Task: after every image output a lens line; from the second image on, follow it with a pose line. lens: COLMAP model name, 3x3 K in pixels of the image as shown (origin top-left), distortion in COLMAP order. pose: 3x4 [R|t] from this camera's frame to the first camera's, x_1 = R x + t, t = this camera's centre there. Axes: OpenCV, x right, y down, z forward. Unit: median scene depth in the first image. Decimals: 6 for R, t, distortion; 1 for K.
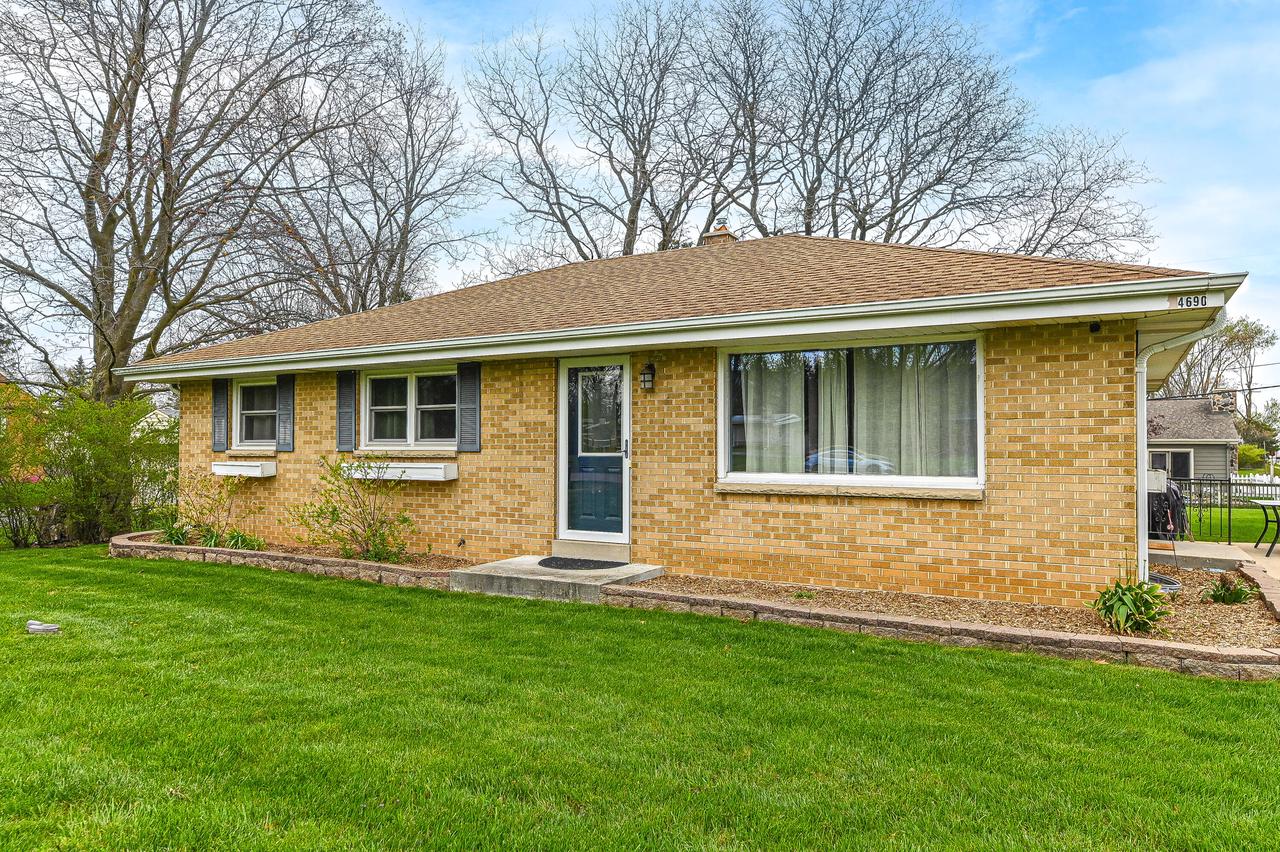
lens RADIAL K [[841.7, 0, 640.0], [0, 841.7, 426.0], [0, 0, 1]] dist [0.007446, 0.002011]
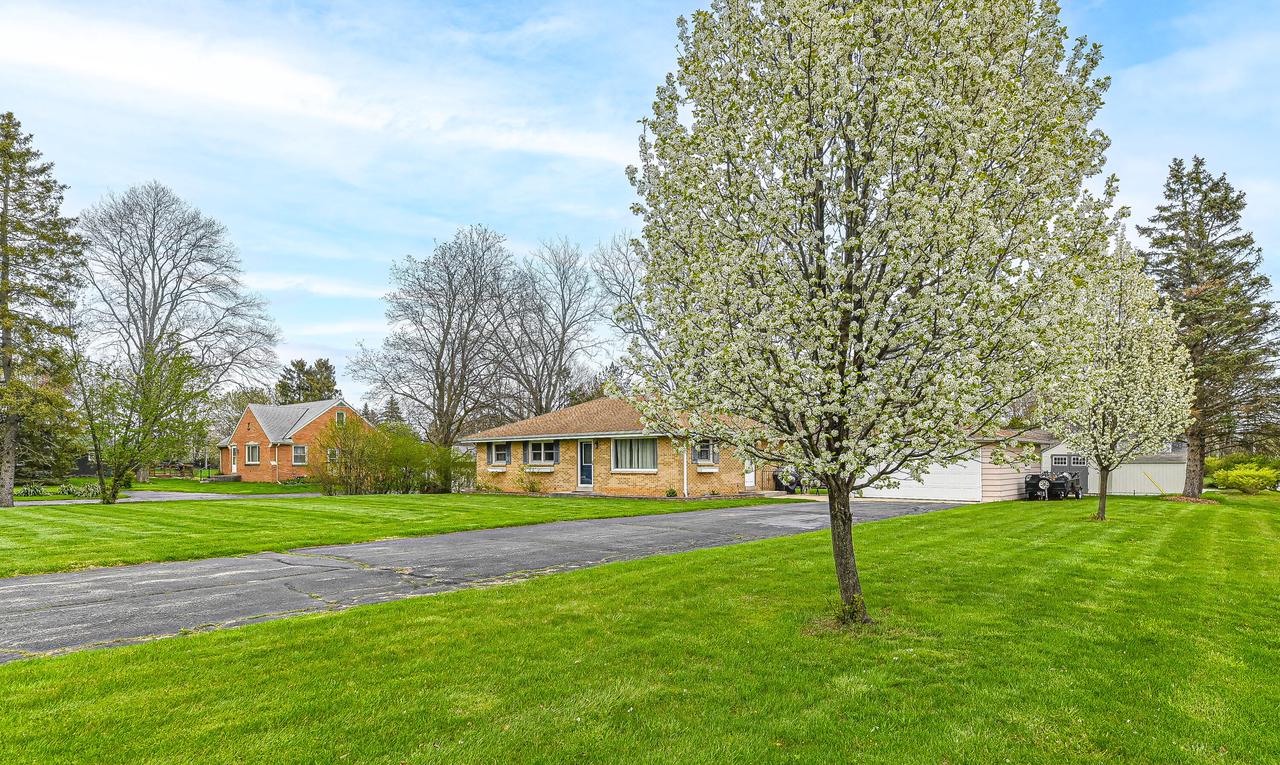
lens RADIAL K [[711.4, 0, 642.6], [0, 711.4, 459.6], [0, 0, 1]] dist [0.001437, 0.000113]
pose [[0.981583, -0.006367, -0.190930, 0.753662], [0.010487, 0.999733, 0.020574, -0.048119], [0.190748, -0.022198, 0.981388, -1.962084]]
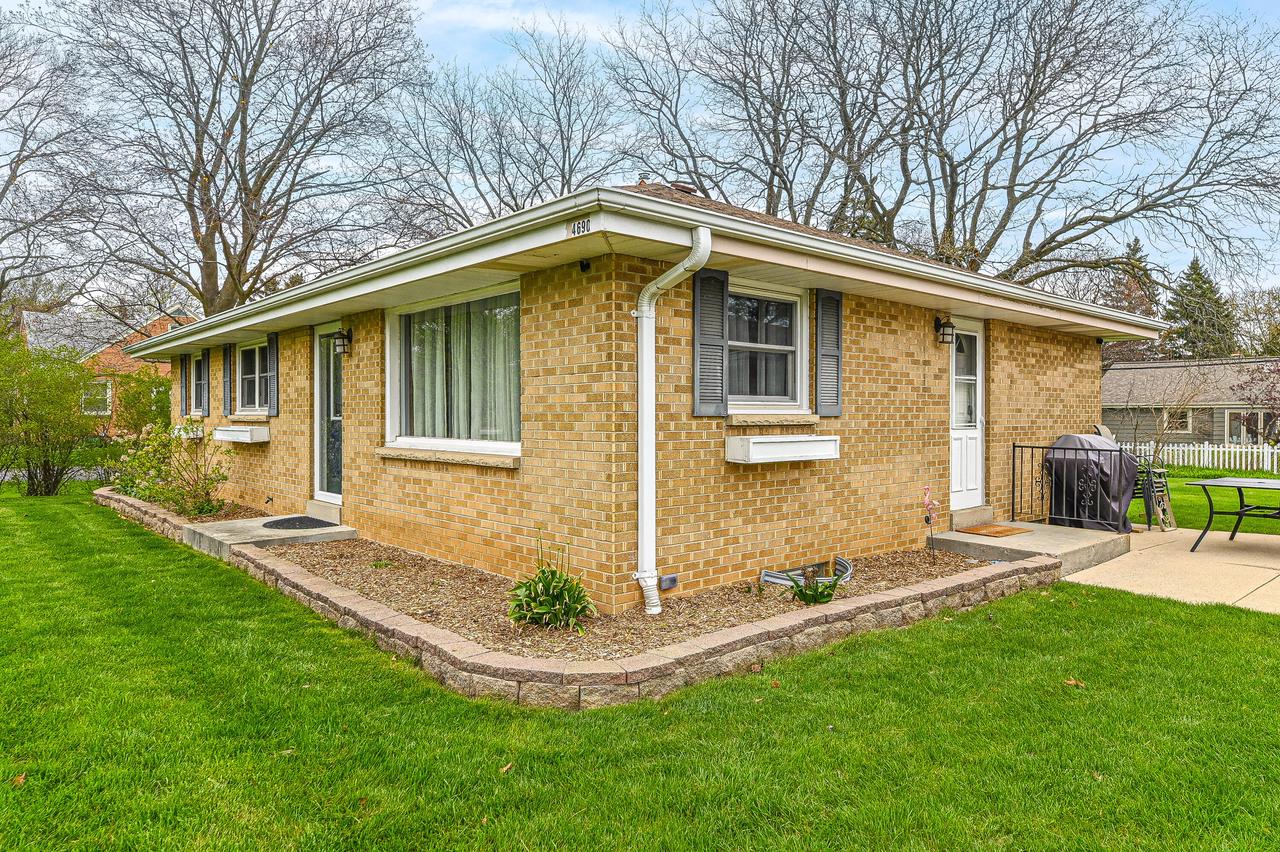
lens RADIAL K [[810.7, 0, 640.0], [0, 810.7, 426.0], [0, 0, 1]] dist [0.001588, 0.001369]
pose [[0.948917, 0.001134, -0.315523, 0.567145], [0.011653, 0.999185, 0.038635, 0.008066], [0.315309, -0.040338, 0.948131, 0.164084]]
